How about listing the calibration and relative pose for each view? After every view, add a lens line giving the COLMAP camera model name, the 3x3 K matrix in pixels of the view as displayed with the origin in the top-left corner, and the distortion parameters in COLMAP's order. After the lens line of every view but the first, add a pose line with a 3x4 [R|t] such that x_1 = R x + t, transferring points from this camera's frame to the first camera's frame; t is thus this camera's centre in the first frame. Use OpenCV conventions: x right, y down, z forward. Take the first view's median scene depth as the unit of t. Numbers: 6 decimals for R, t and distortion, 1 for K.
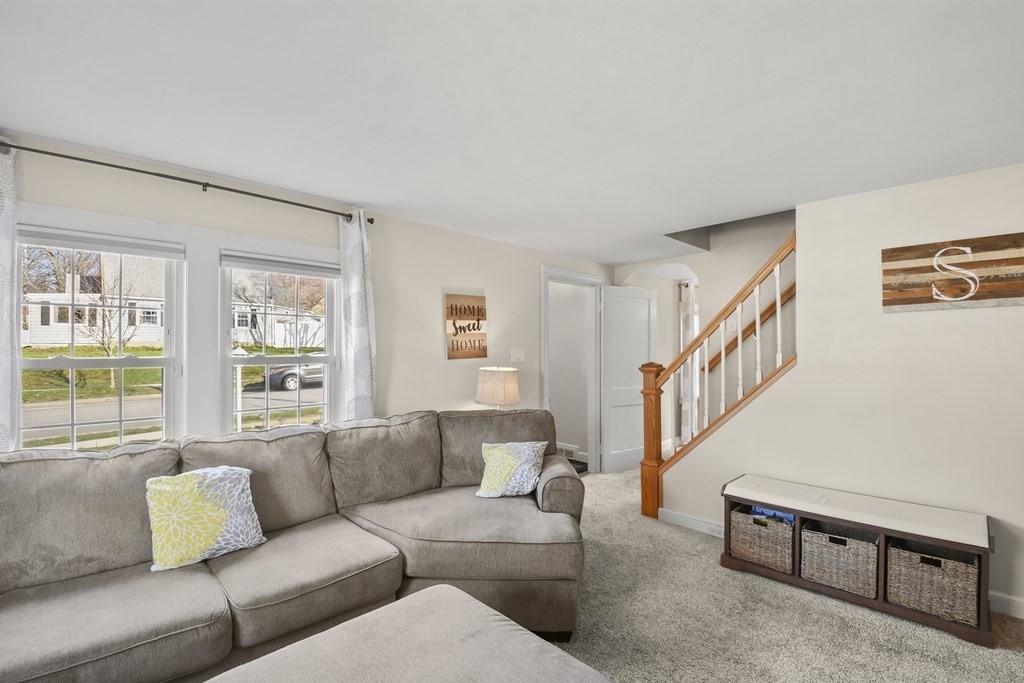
lens RADIAL K [[443.3, 0, 510.1], [0, 443.3, 348.0], [0, 0, 1]] dist [-0.020489, -0.009687]
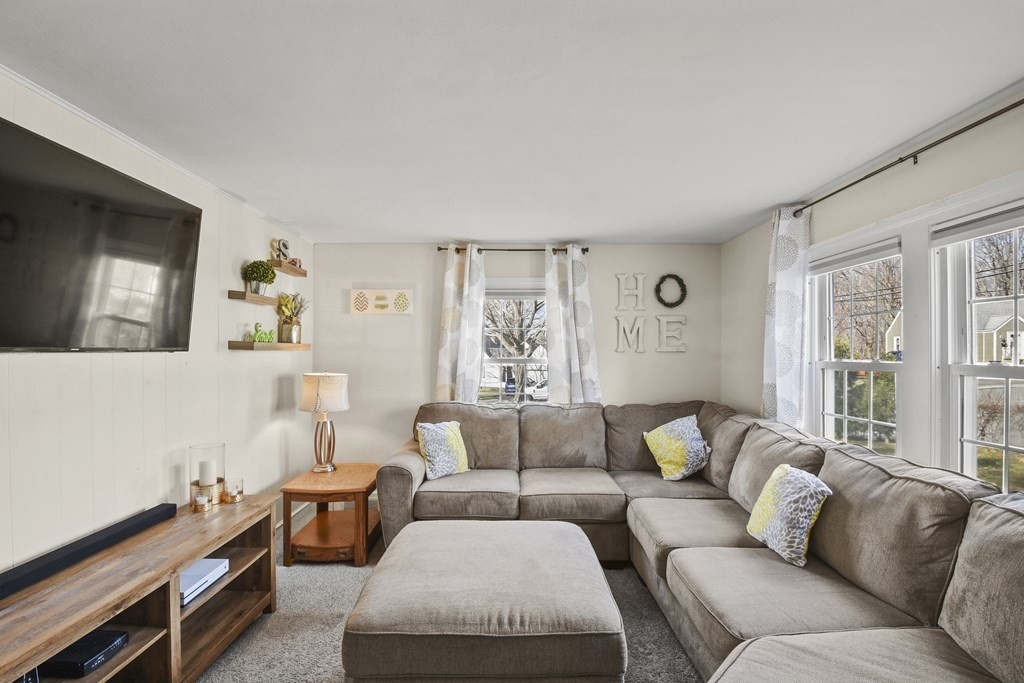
lens RADIAL K [[443.3, 0, 523.5], [0, 443.3, 348.1], [0, 0, 1]] dist [-0.020489, -0.009687]
pose [[-0.669892, -0.008466, -0.742410, 0.420413], [0.000324, 0.999932, -0.011695, 0.002191], [0.742458, -0.008075, -0.669844, 1.006542]]
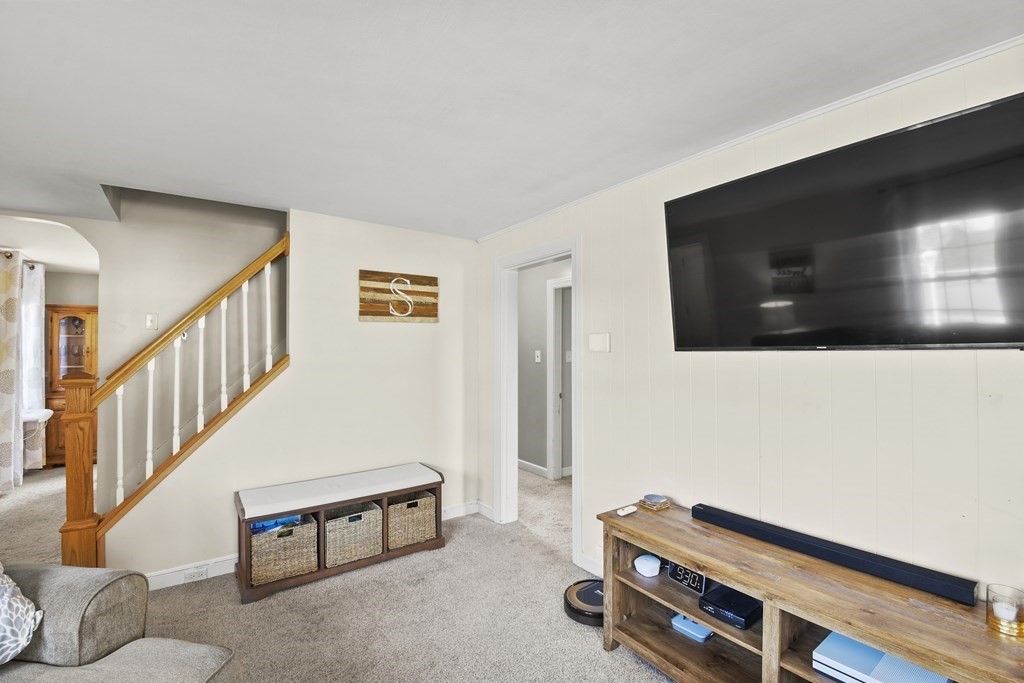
lens RADIAL K [[443.3, 0, 507.7], [0, 443.3, 342.2], [0, 0, 1]] dist [-0.020489, -0.009687]
pose [[0.141471, 0.017375, 0.989790, -0.345504], [-0.000412, 0.999847, -0.017493, 0.000487], [-0.989942, 0.002066, 0.141456, 0.436277]]
